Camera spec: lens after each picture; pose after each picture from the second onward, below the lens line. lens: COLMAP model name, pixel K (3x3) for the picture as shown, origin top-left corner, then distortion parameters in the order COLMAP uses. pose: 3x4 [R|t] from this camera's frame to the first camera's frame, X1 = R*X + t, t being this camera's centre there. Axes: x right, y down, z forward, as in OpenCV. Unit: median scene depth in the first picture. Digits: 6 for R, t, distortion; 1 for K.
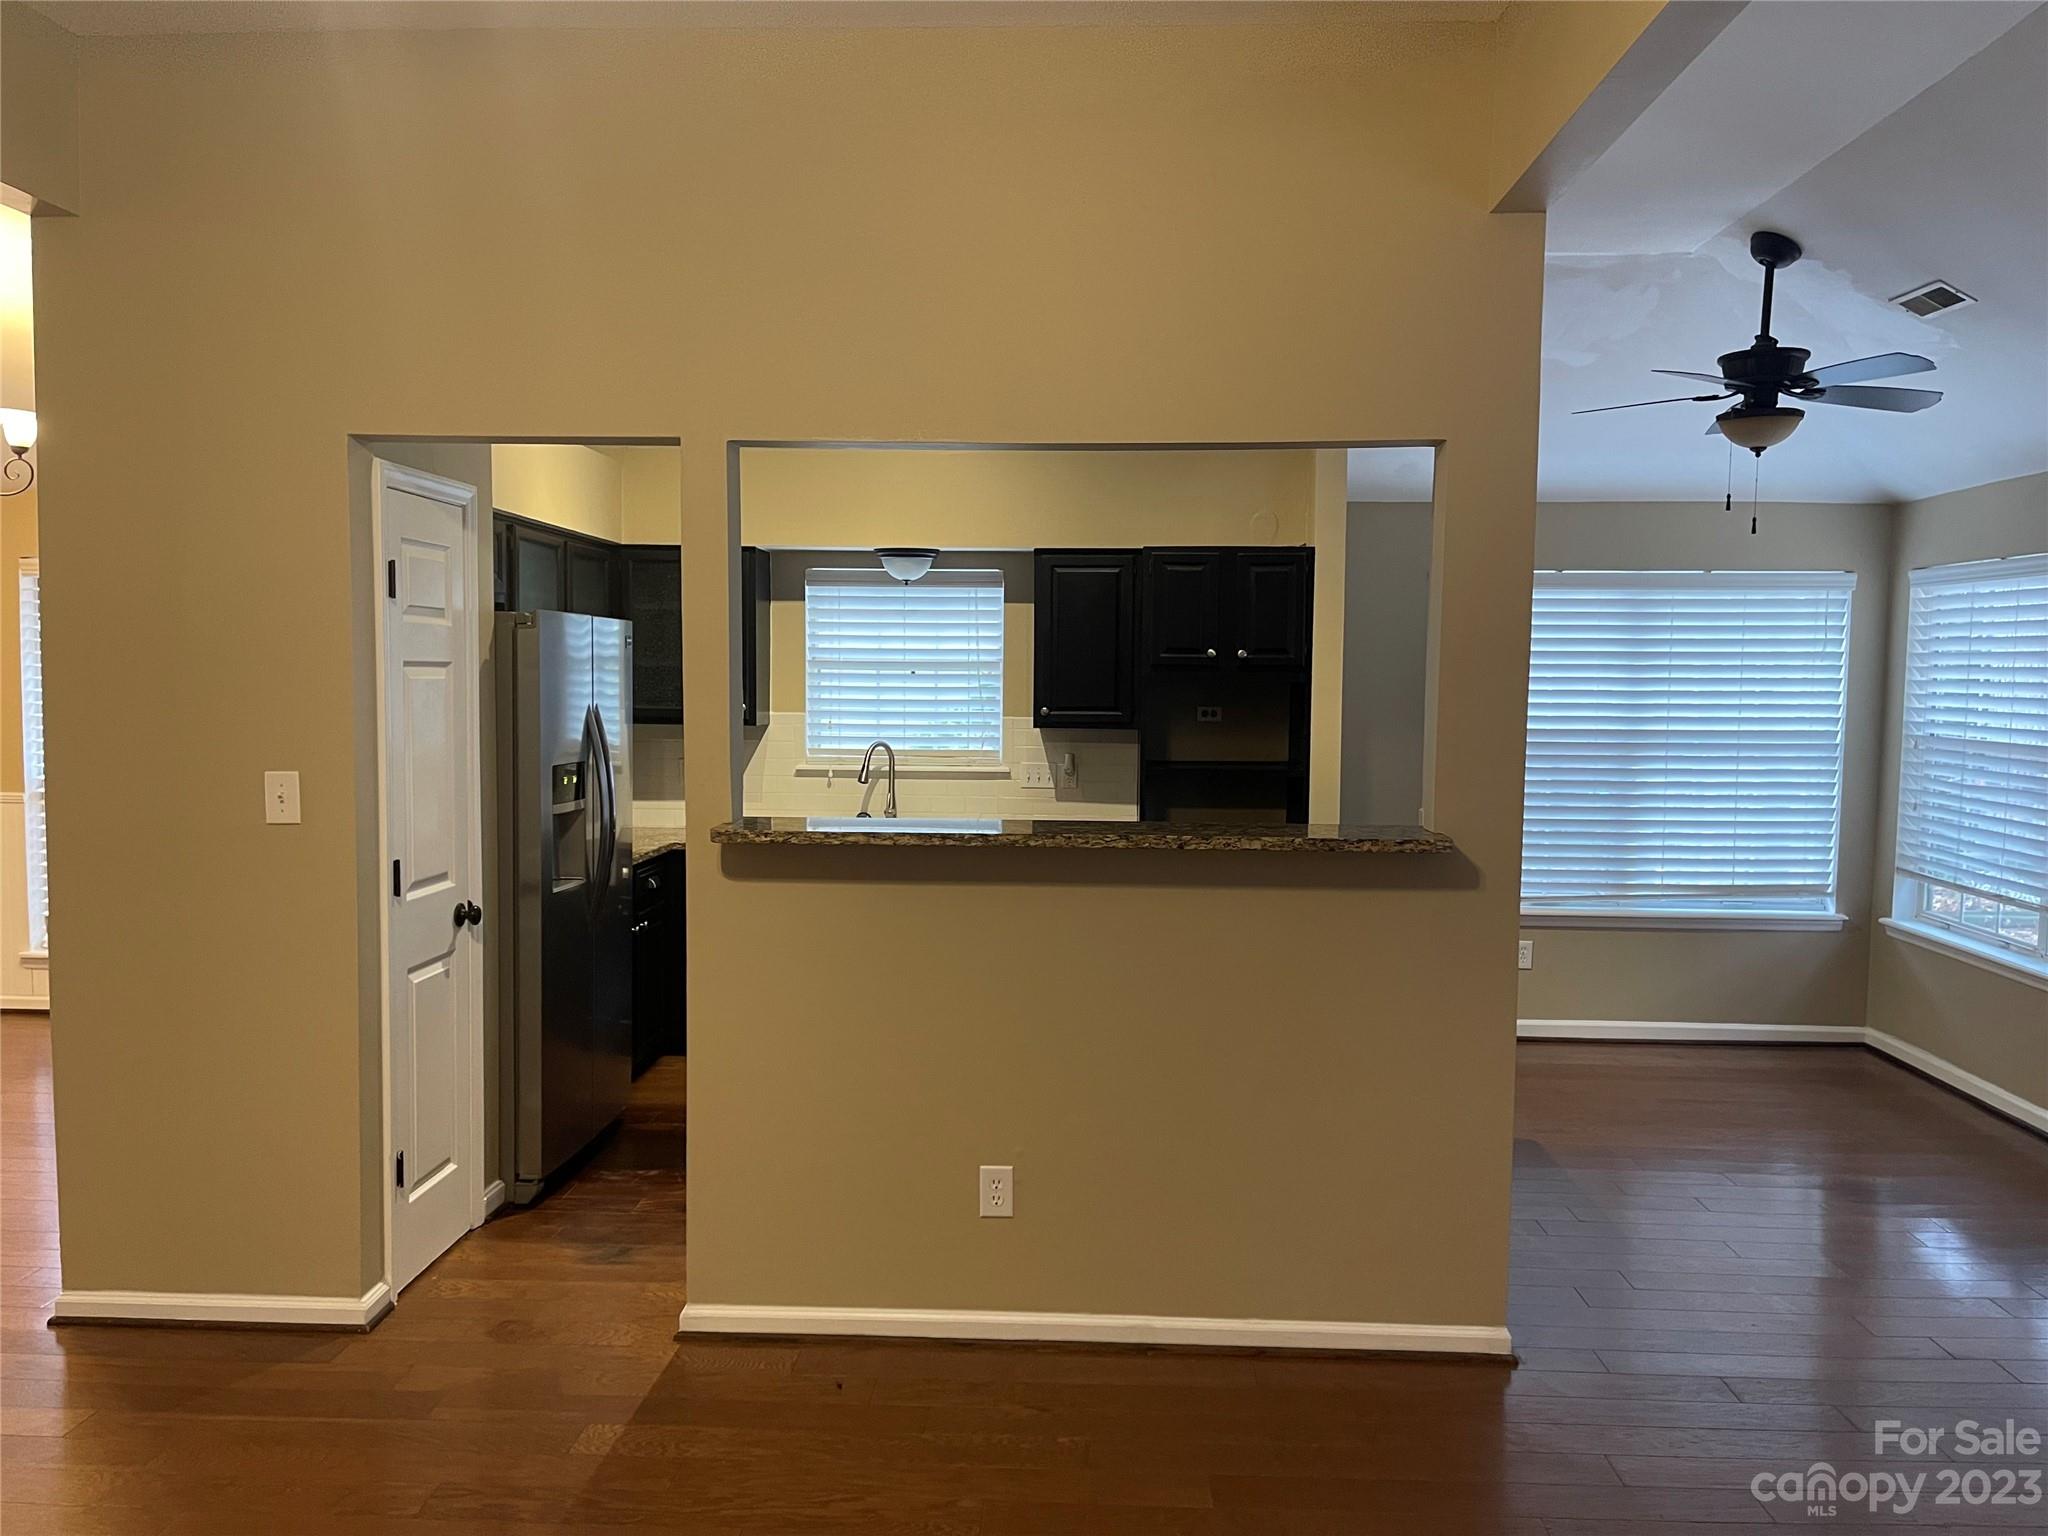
lens RADIAL K [[1541.4, 0, 1035.0], [0, 1541.4, 806.3], [0, 0, 1]] dist [0.066237, -0.087988]
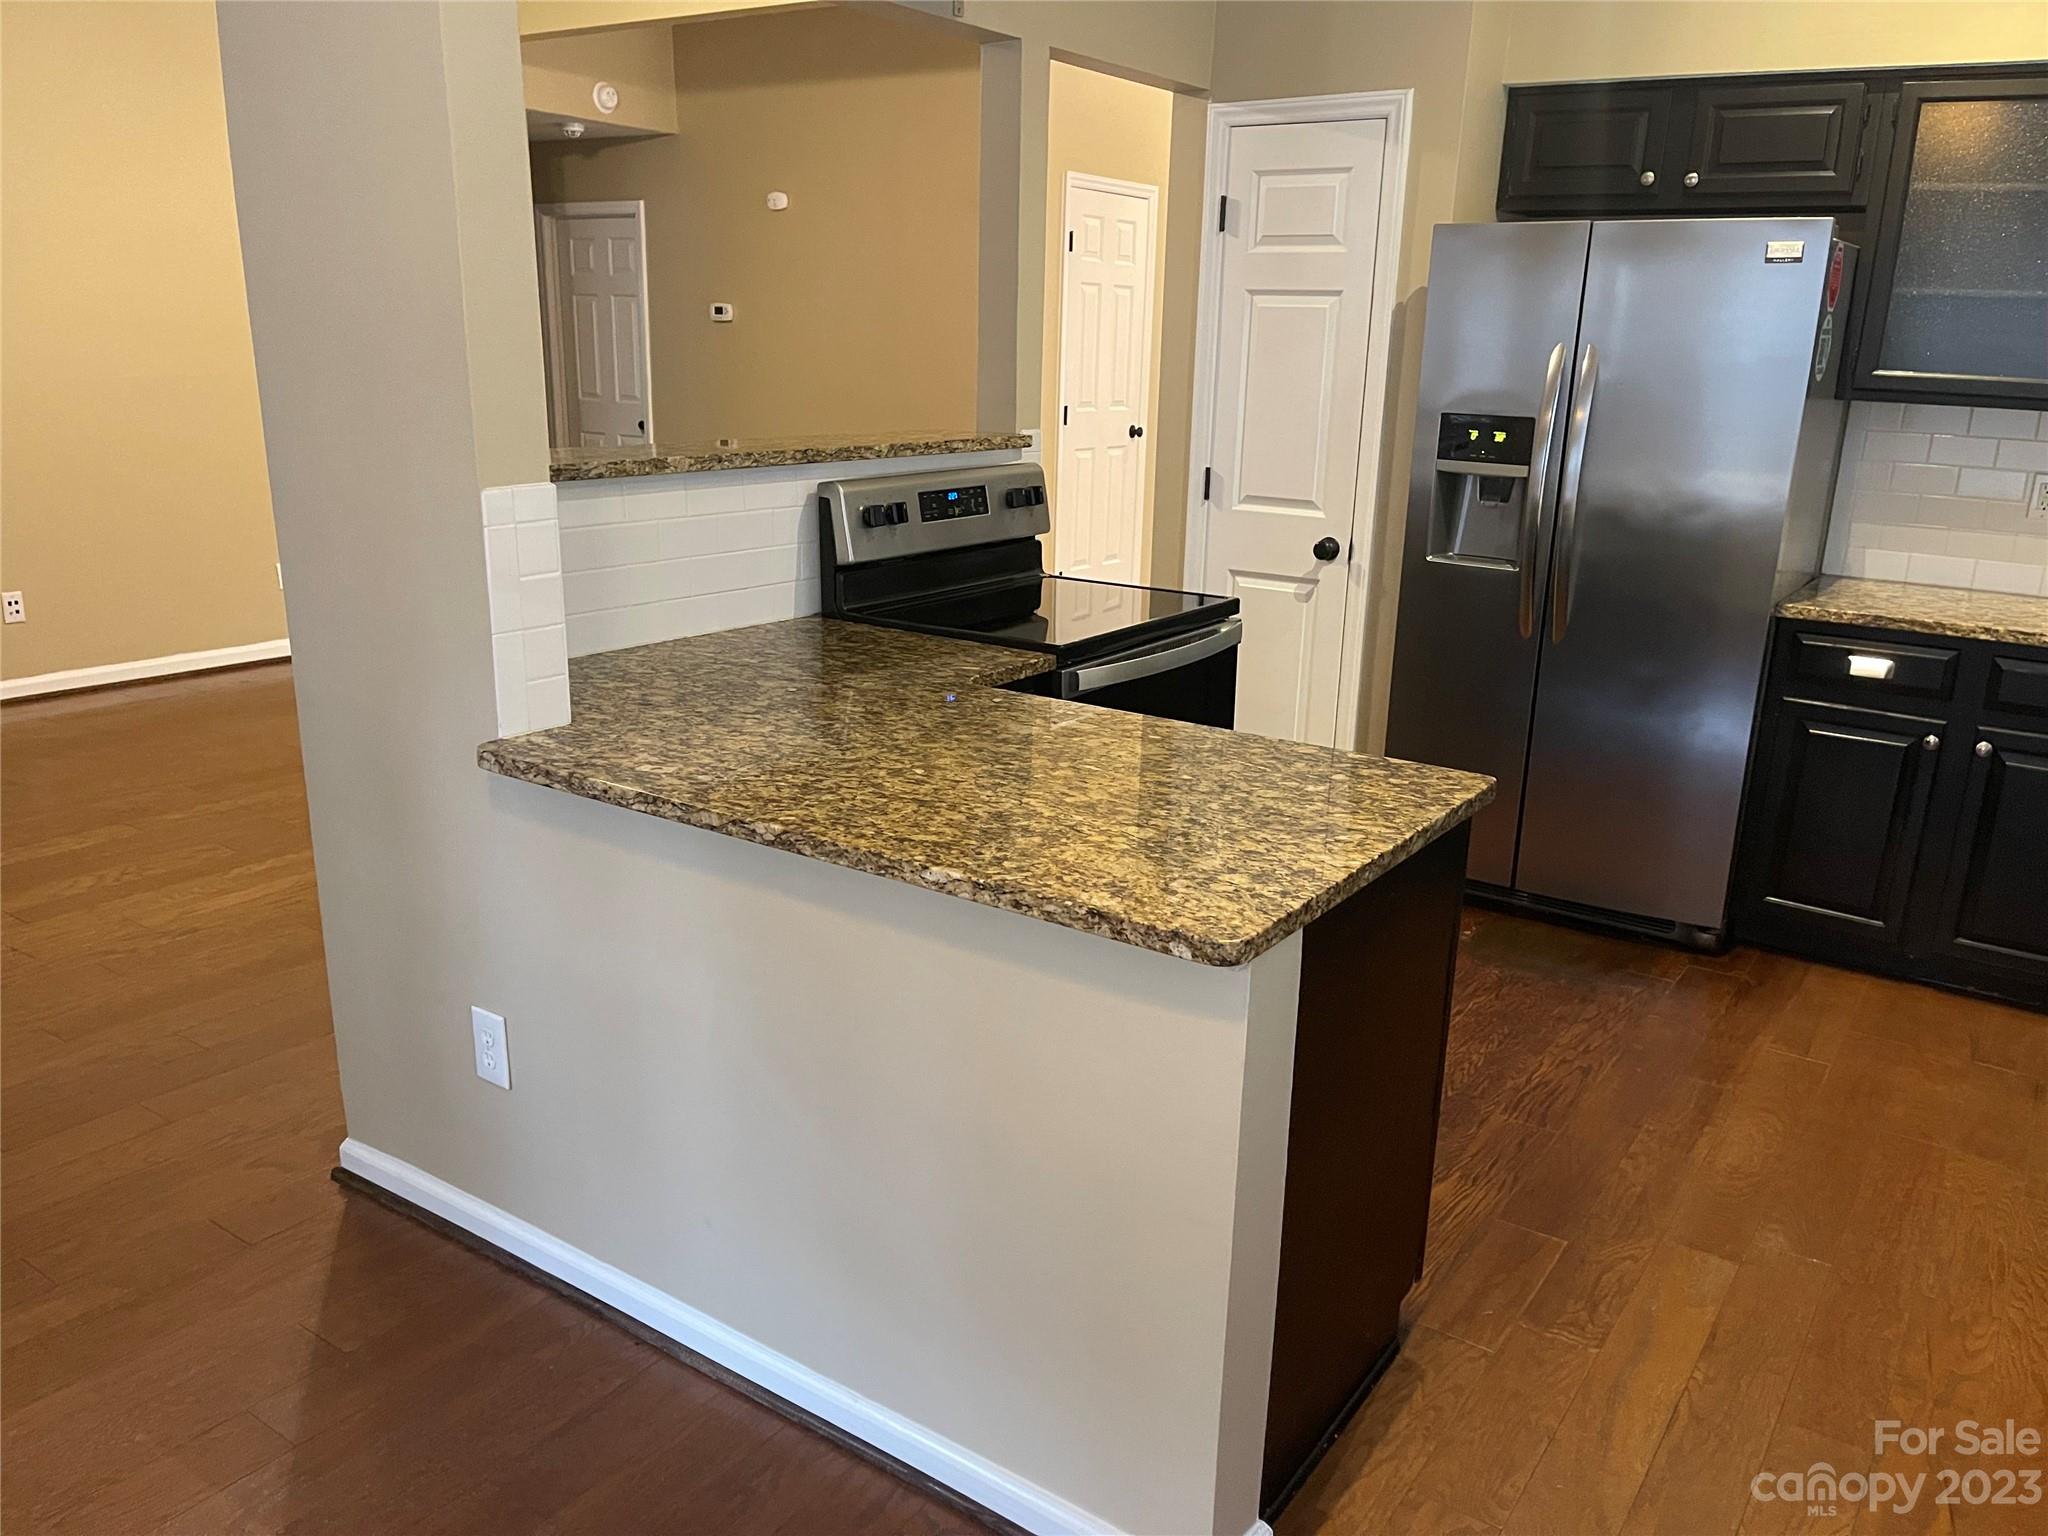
lens RADIAL K [[1541.4, 0, 1028.8], [0, 1541.4, 773.2], [0, 0, 1]] dist [0.066237, -0.087988]
pose [[-0.538386, 0.207982, -0.816630, 0.389901], [-0.104663, 0.945059, 0.309693, -0.055337], [0.836174, 0.252206, -0.487038, 0.884519]]
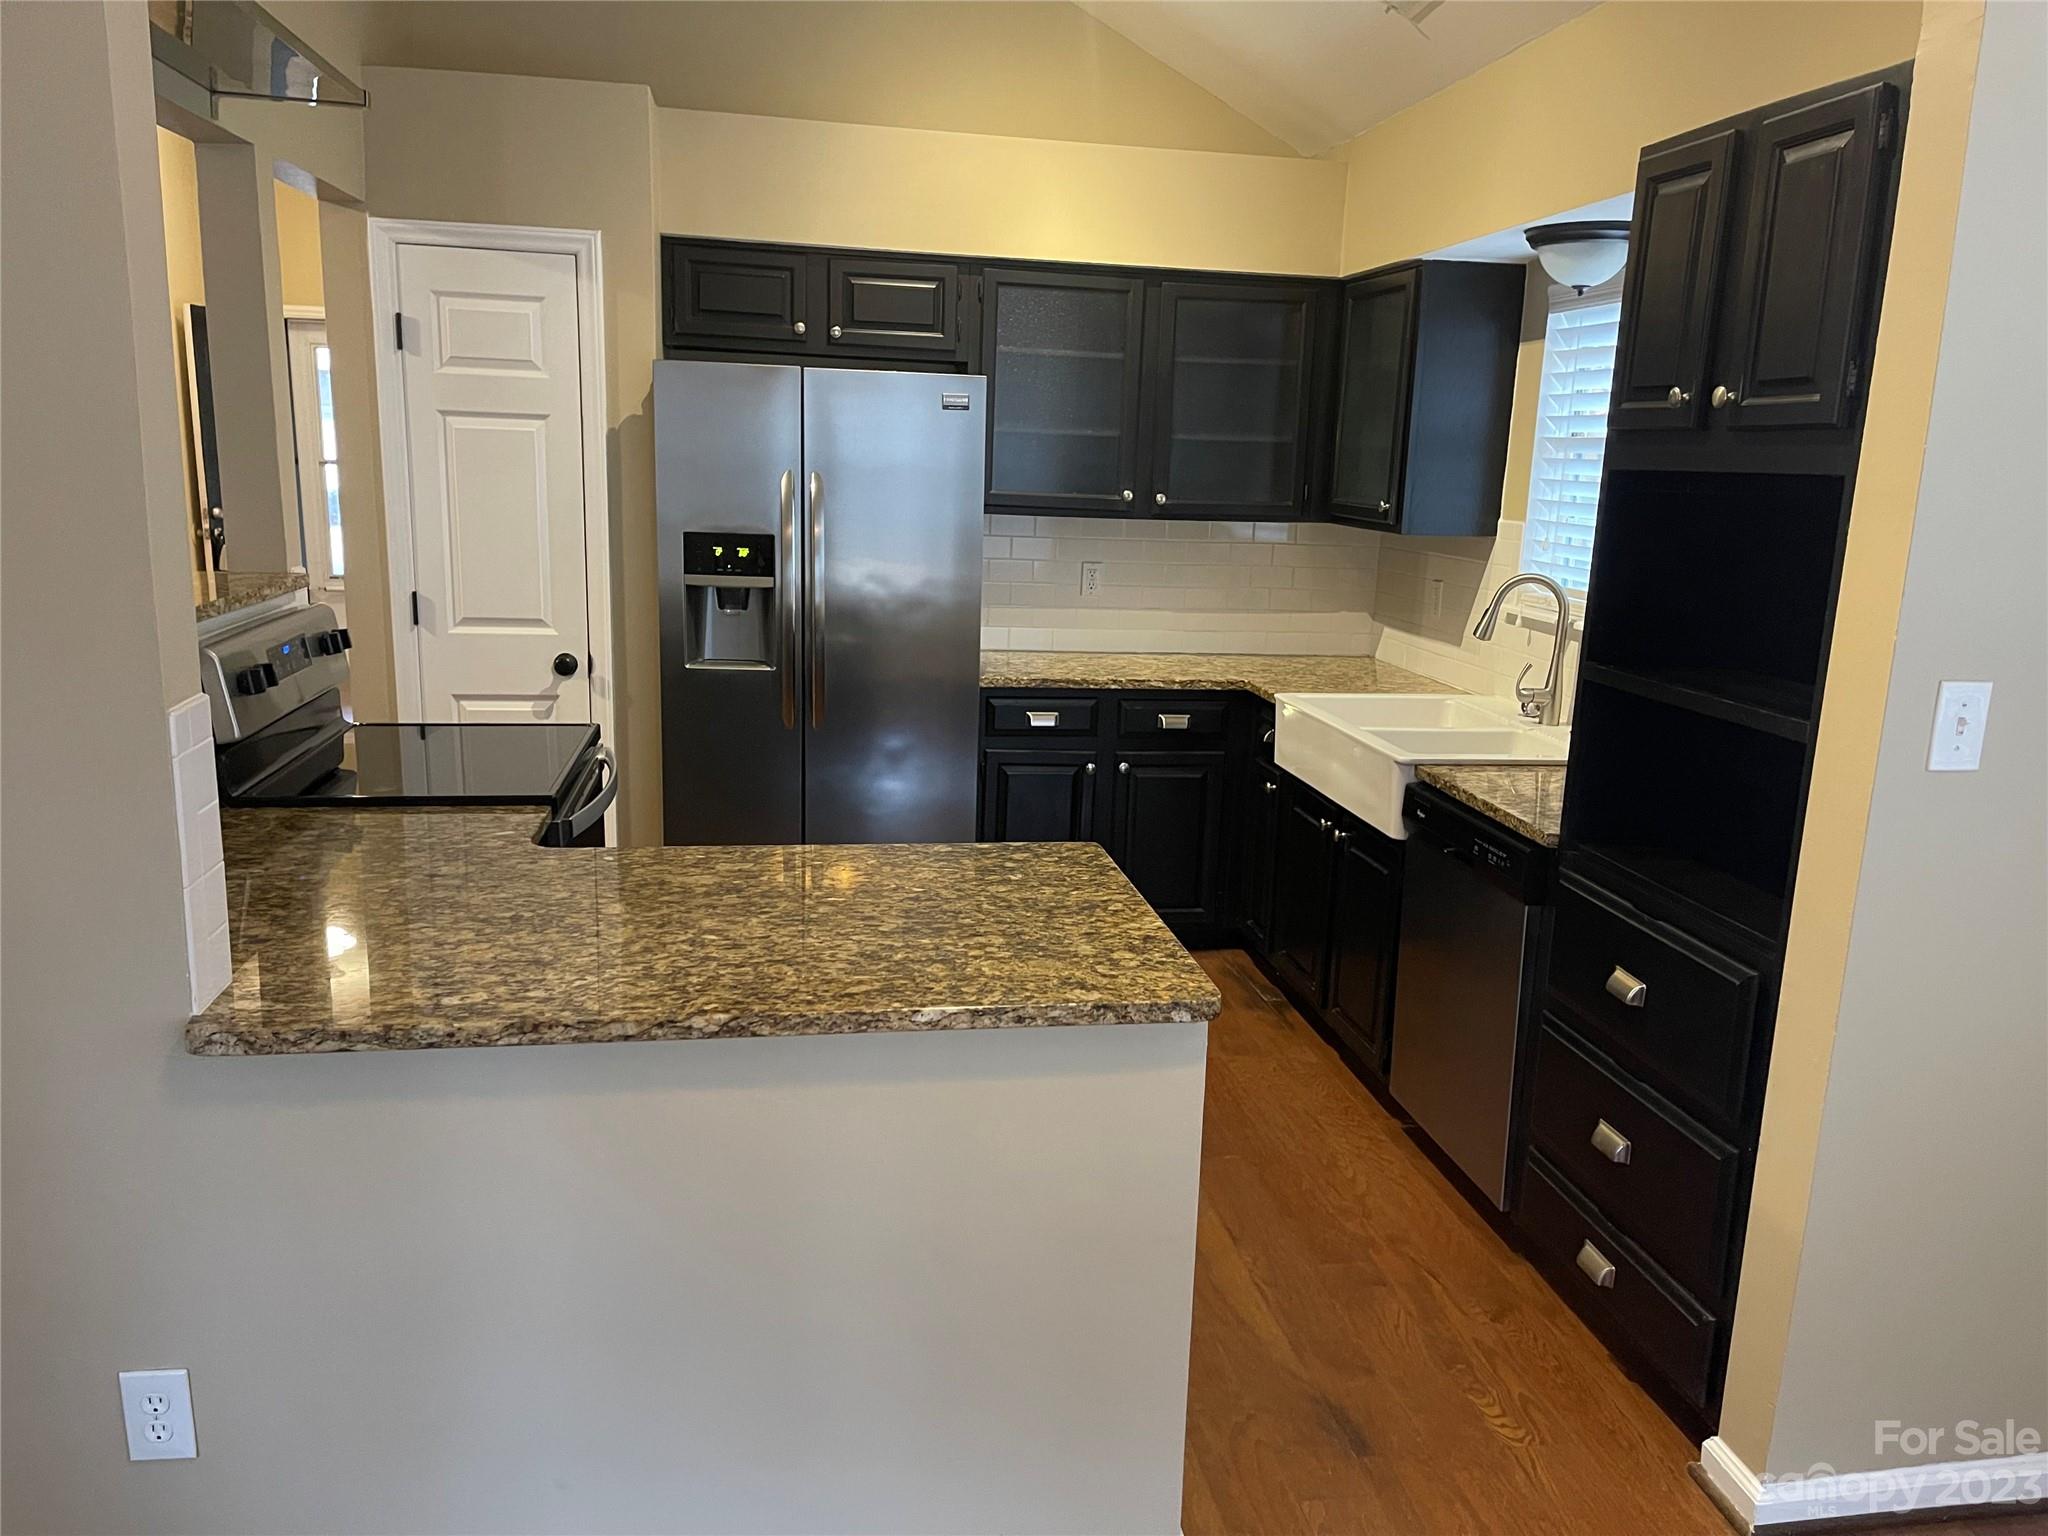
lens RADIAL K [[1541.4, 0, 1041.5], [0, 1541.4, 775.6], [0, 0, 1]] dist [0.066237, -0.087988]
pose [[0.200225, 0.200075, -0.959104, 0.454356], [-0.117468, 0.976768, 0.179237, -0.051953], [0.972682, 0.076776, 0.219076, 0.701976]]
